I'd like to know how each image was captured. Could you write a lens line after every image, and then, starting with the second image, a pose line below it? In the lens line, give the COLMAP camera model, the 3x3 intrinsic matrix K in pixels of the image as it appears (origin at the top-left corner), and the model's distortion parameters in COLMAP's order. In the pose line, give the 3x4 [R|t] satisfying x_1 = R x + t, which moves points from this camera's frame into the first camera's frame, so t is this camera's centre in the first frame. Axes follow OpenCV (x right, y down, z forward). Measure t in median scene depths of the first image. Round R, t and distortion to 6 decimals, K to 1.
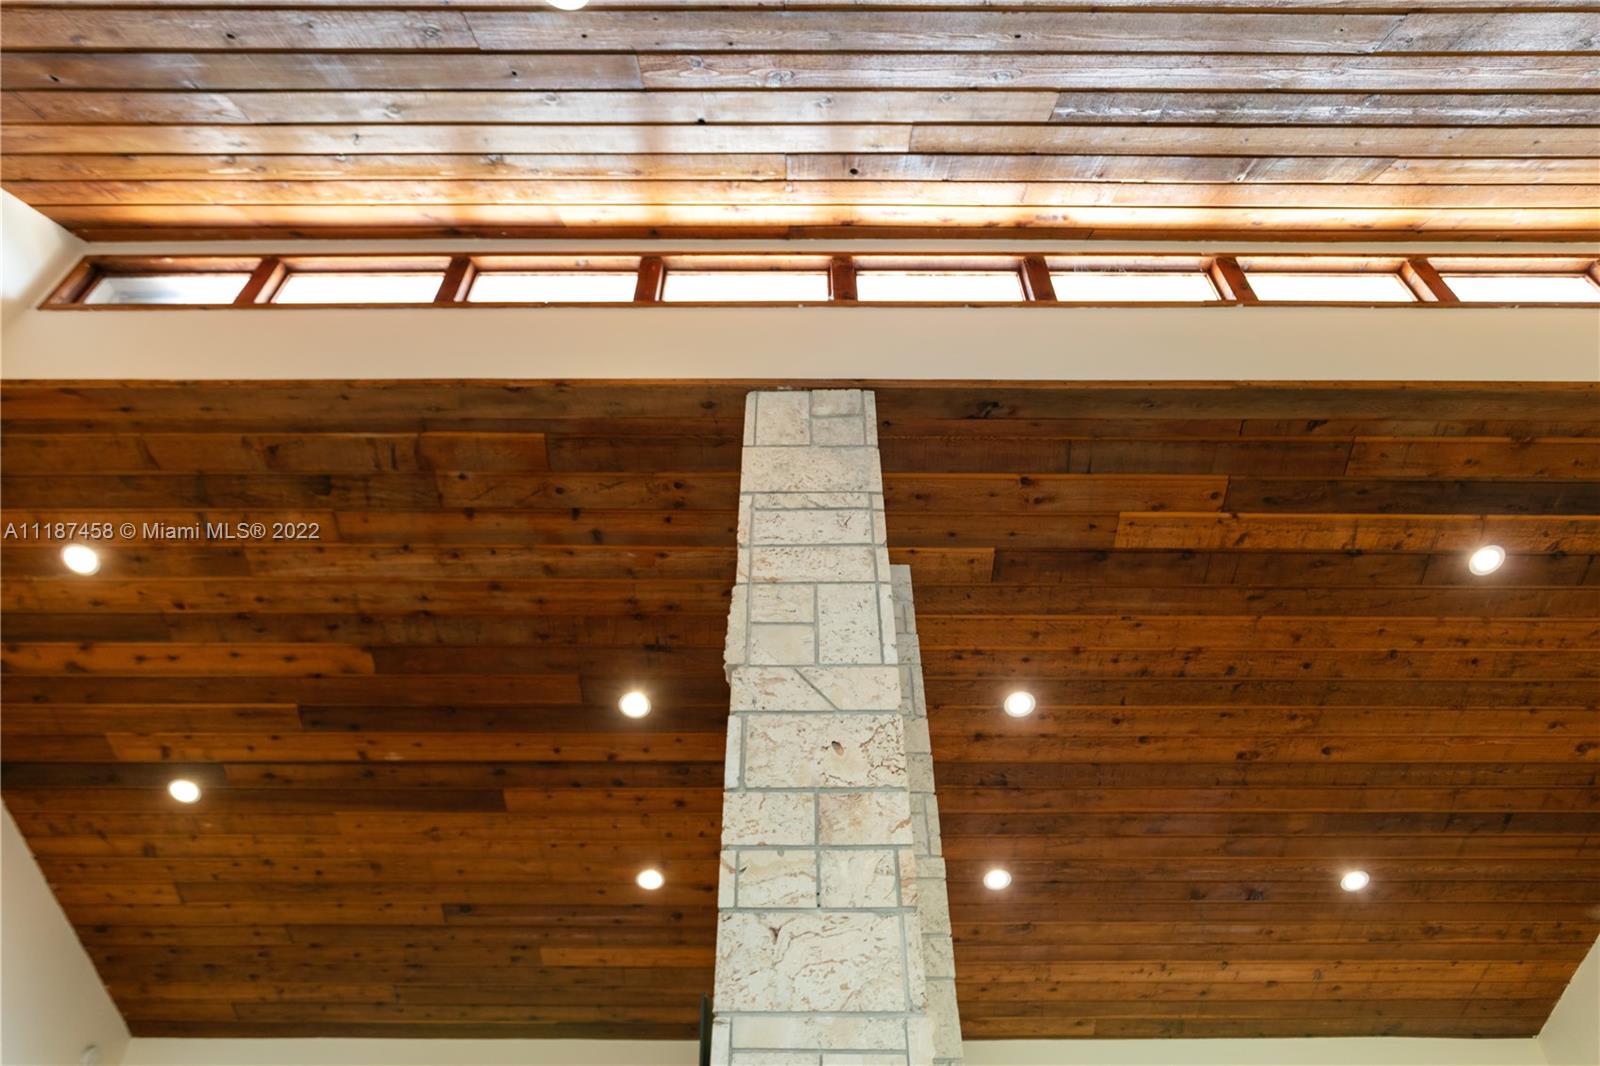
lens RADIAL K [[811.6, 0, 800.1], [0, 811.6, 538.7], [0, 0, 1]] dist [-0.003379, -0.000044]
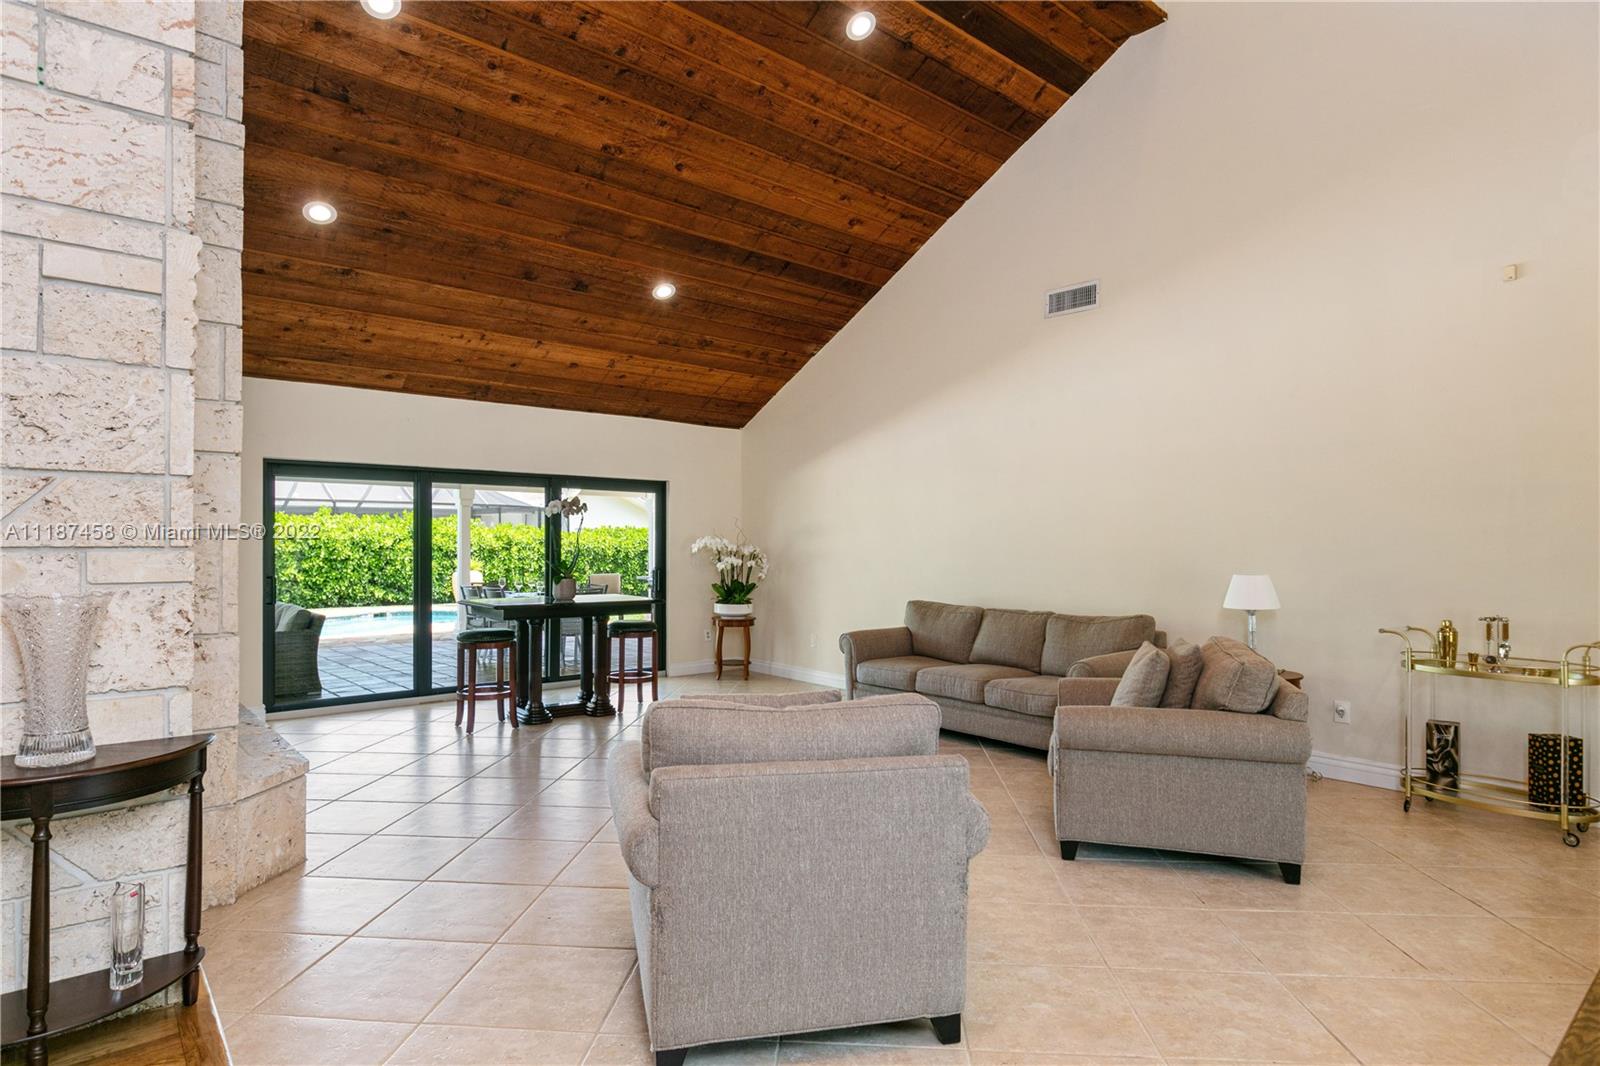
lens RADIAL K [[882.2, 0, 796.4], [0, 882.2, 540.0], [0, 0, 1]] dist [0.002454, 0.000089]
pose [[0.758000, 0.005934, 0.652227, 0.010824], [-0.398079, 0.796337, 0.455390, 0.063776], [-0.516691, -0.604824, 0.605986, -0.084201]]
